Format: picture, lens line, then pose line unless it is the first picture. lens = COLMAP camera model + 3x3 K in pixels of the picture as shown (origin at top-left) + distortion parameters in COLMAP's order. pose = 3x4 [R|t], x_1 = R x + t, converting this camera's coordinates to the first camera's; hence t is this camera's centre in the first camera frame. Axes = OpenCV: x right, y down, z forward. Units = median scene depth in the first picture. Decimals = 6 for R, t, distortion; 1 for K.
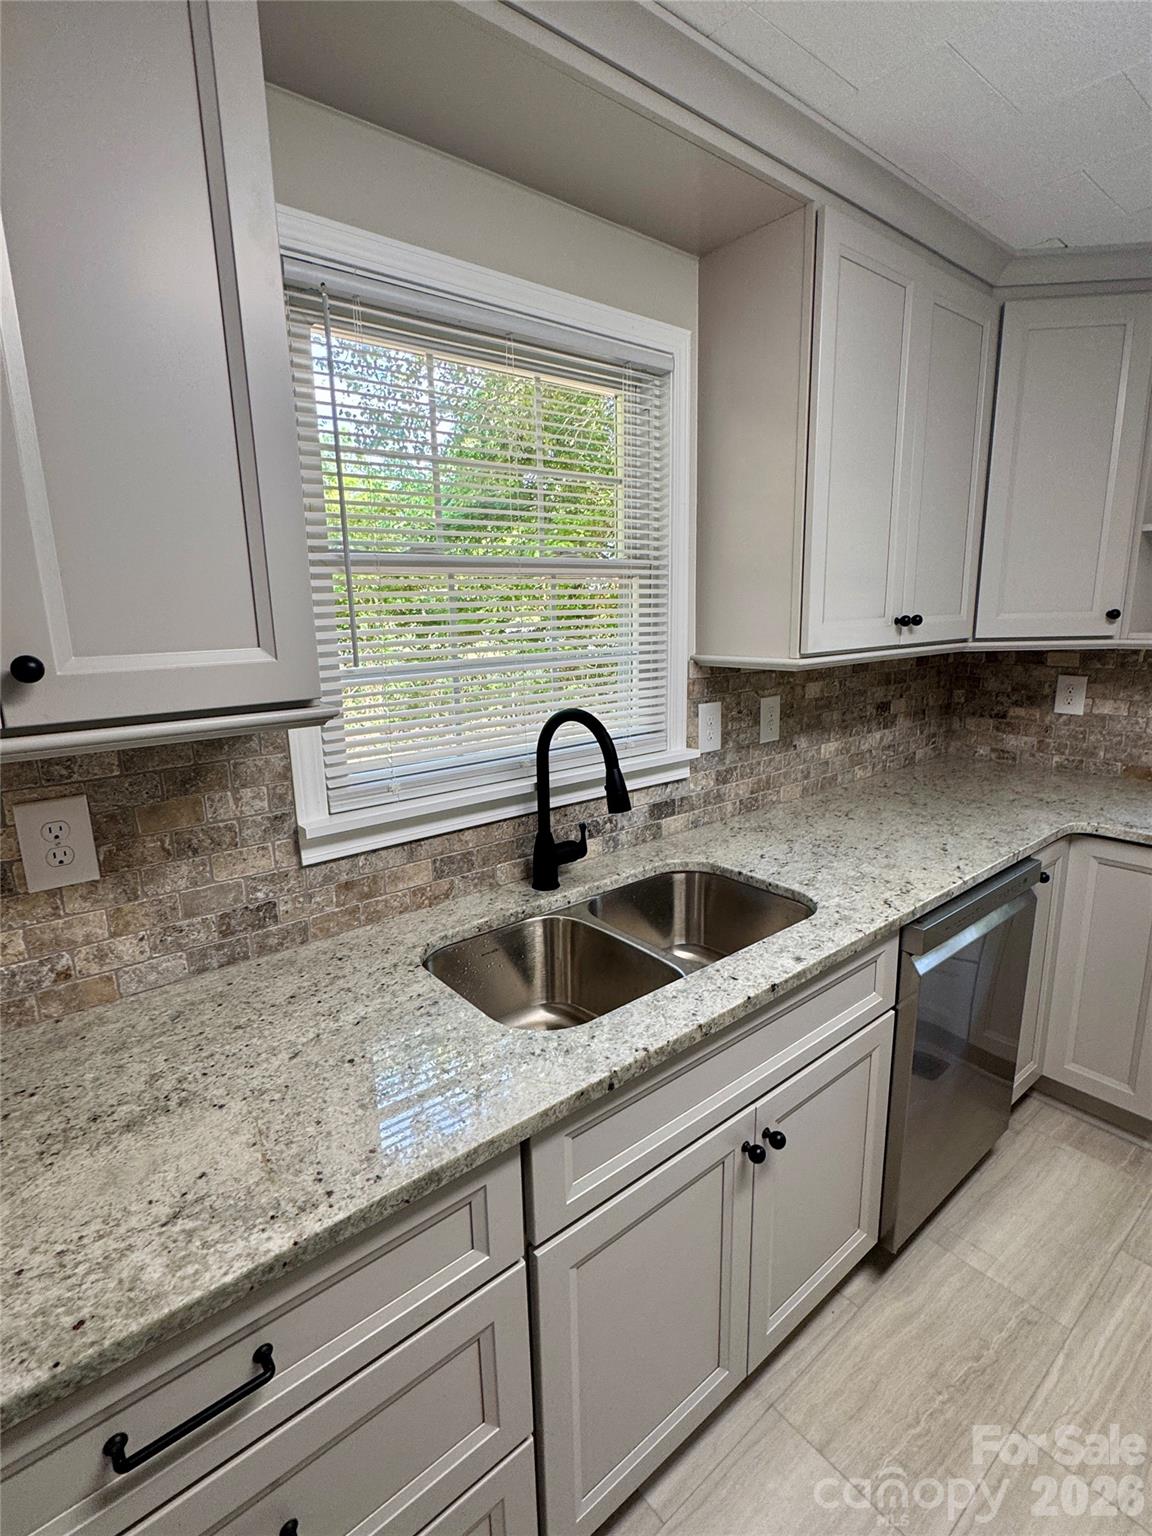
lens RADIAL K [[737.0, 0, 573.8], [0, 737.0, 762.6], [0, 0, 1]] dist [-0.002973, -0.001130]
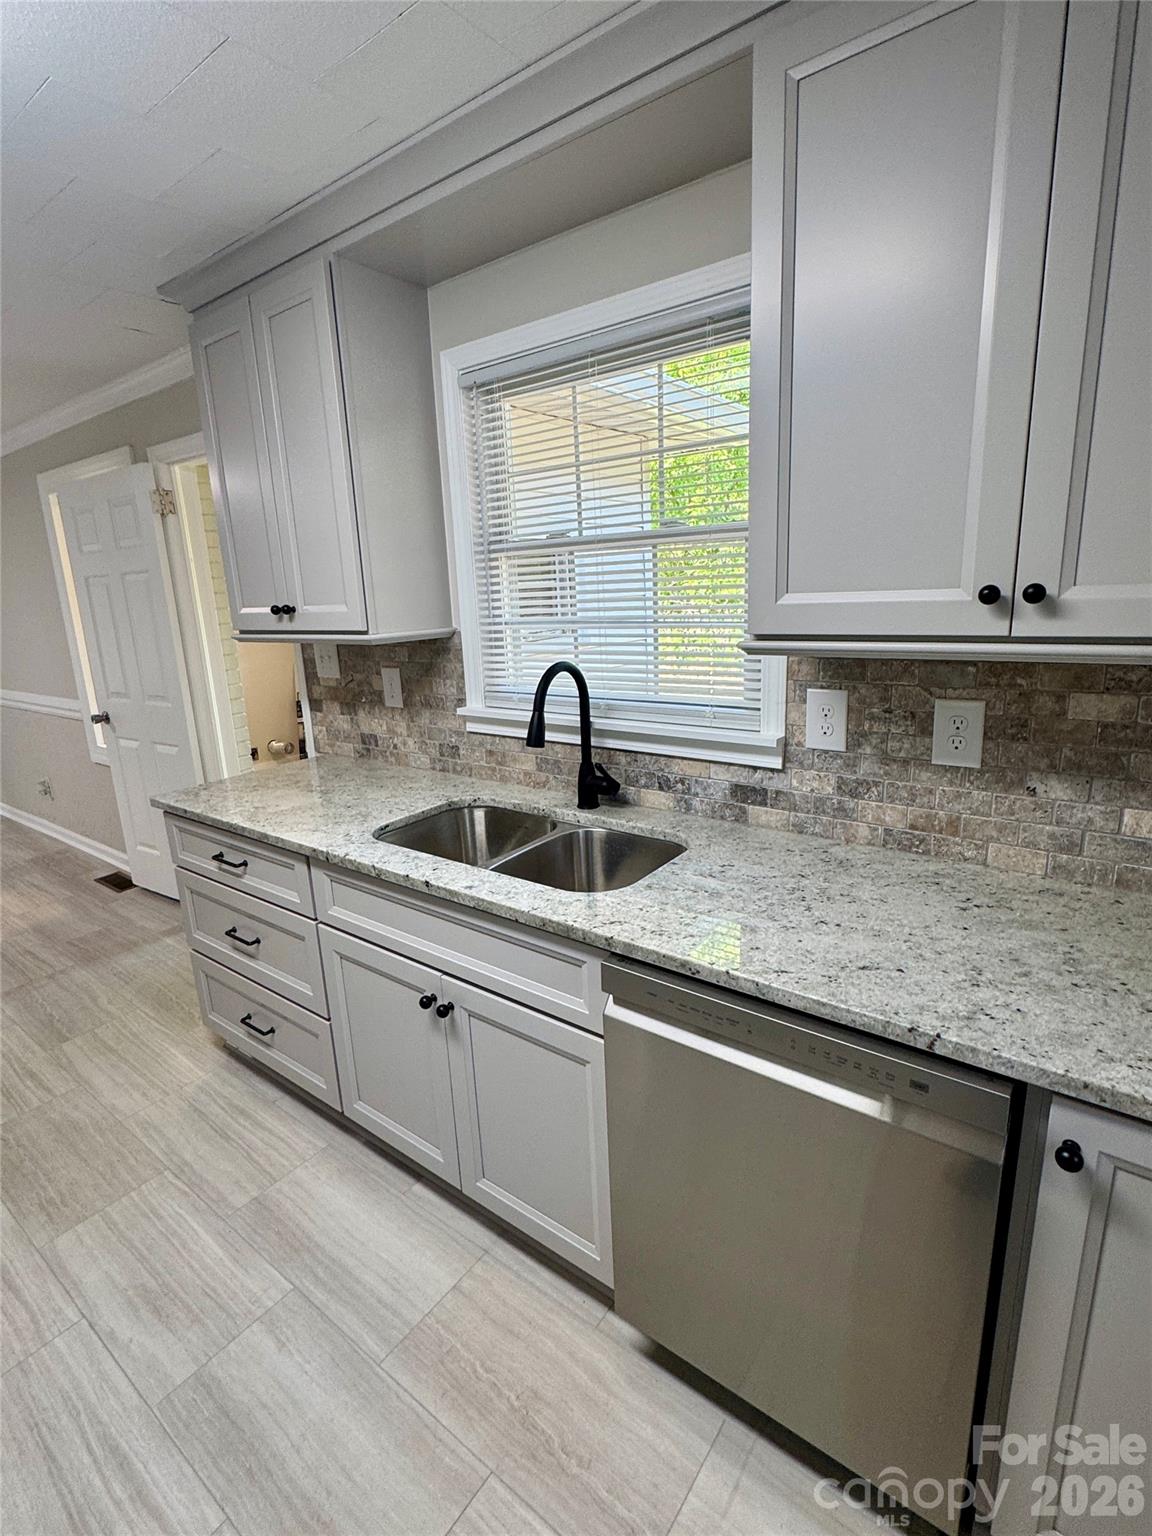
lens RADIAL K [[737.0, 0, 573.8], [0, 737.0, 762.6], [0, 0, 1]] dist [-0.002973, -0.001130]
pose [[0.242950, 0.244362, -0.938756, 1.109840], [-0.161933, 0.964388, 0.209126, -0.158560], [0.956427, 0.101208, 0.273868, 0.642482]]
